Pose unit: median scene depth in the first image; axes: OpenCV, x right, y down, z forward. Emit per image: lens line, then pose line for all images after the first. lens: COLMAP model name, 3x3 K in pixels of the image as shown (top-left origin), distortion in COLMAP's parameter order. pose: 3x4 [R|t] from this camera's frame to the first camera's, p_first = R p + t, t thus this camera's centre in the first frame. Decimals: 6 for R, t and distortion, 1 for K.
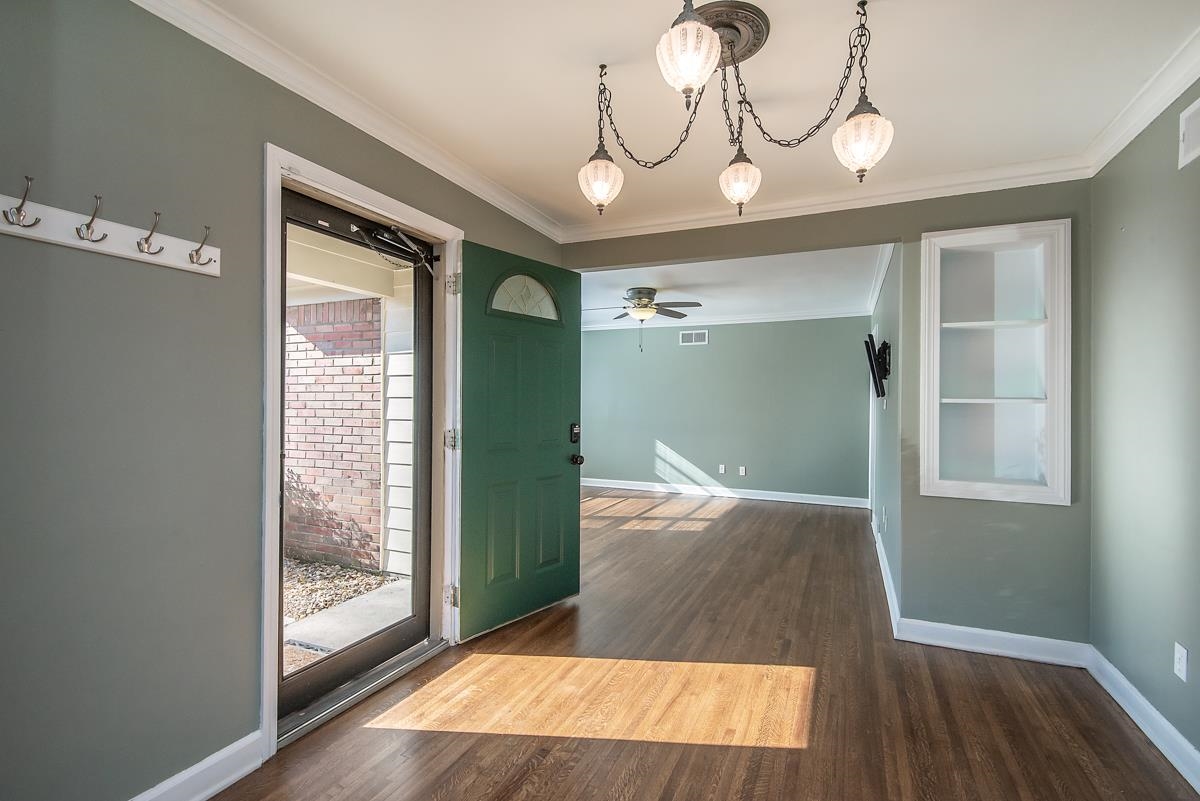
lens RADIAL K [[551.9, 0, 594.6], [0, 551.9, 396.2], [0, 0, 1]] dist [0.022455, -0.018875]
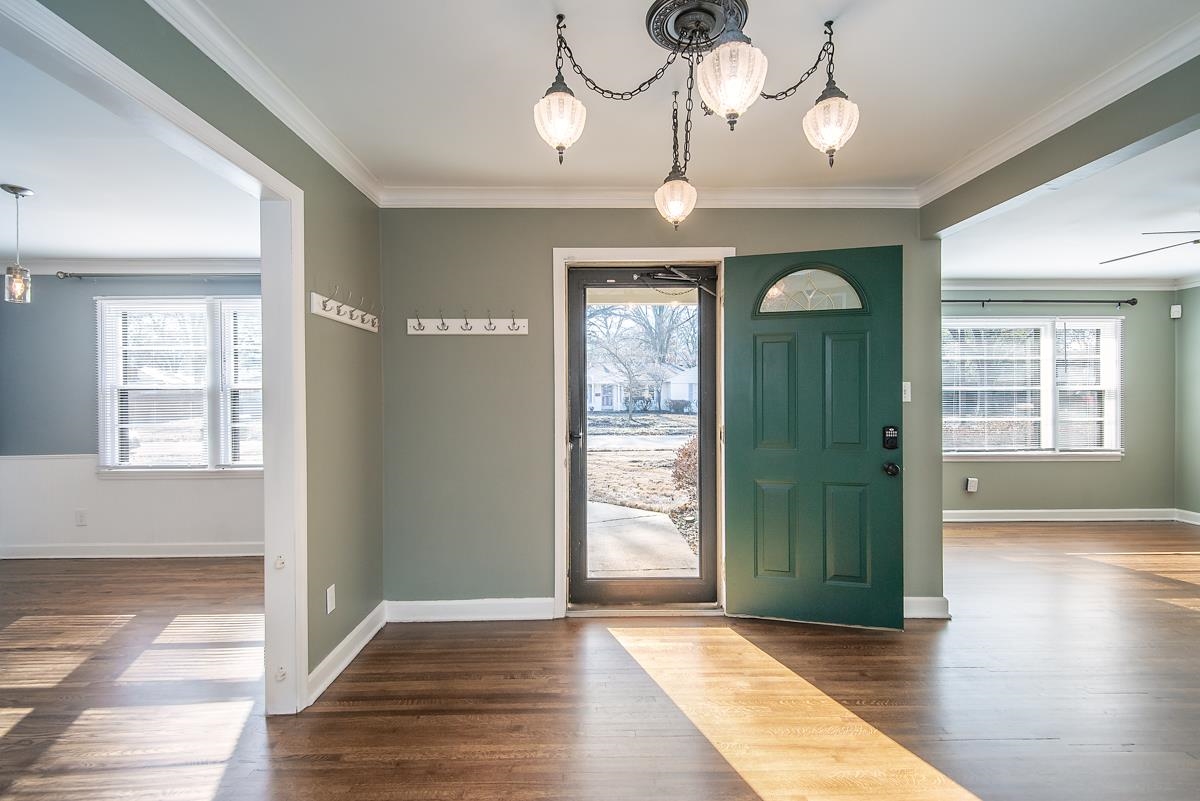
lens RADIAL K [[556.9, 0, 595.1], [0, 556.9, 395.7], [0, 0, 1]] dist [0.026414, 0.000085]
pose [[0.417770, -0.014143, -0.908443, 0.635578], [0.018503, 0.999804, -0.007056, 0.000344], [0.908364, -0.013861, 0.417950, 0.264685]]
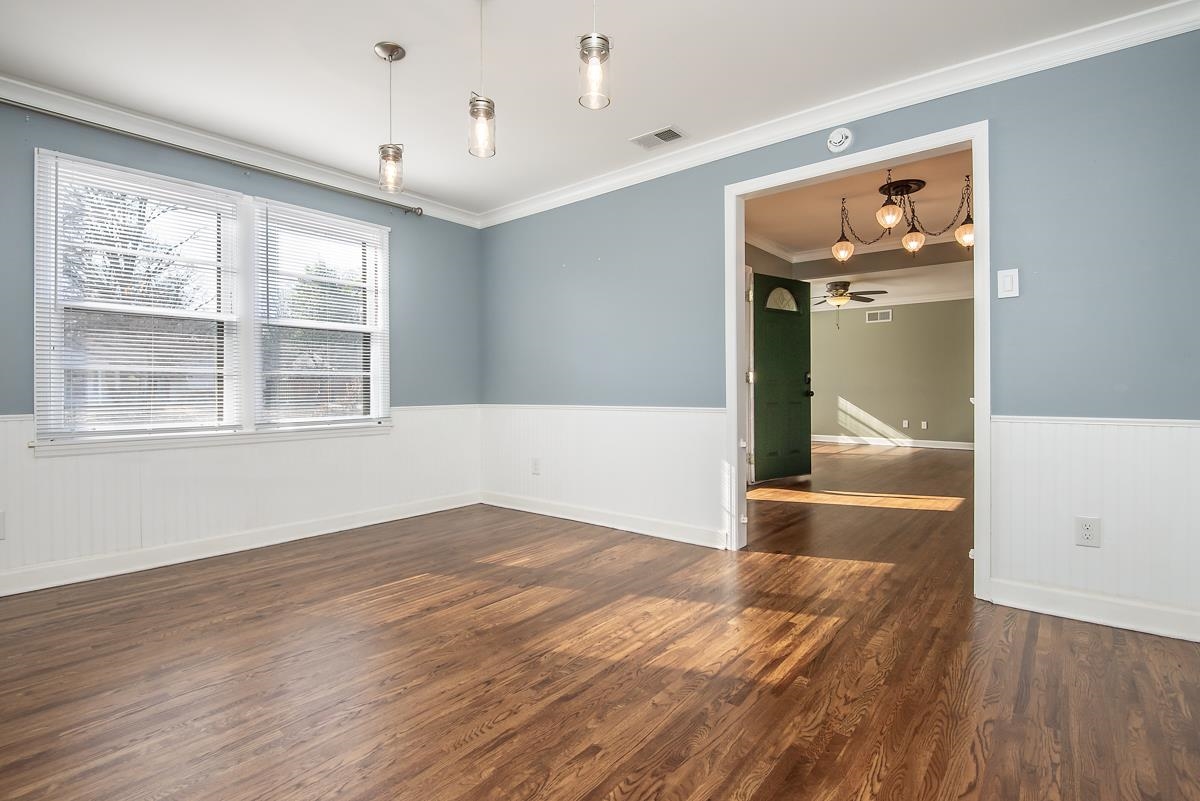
lens RADIAL K [[564.5, 0, 604.2], [0, 564.5, 391.4], [0, 0, 1]] dist [0.029345, -0.017387]
pose [[0.965900, -0.012019, -0.258635, -0.219555], [0.015934, 0.999788, 0.013048, 0.087942], [0.258424, -0.016724, 0.965887, -0.967825]]
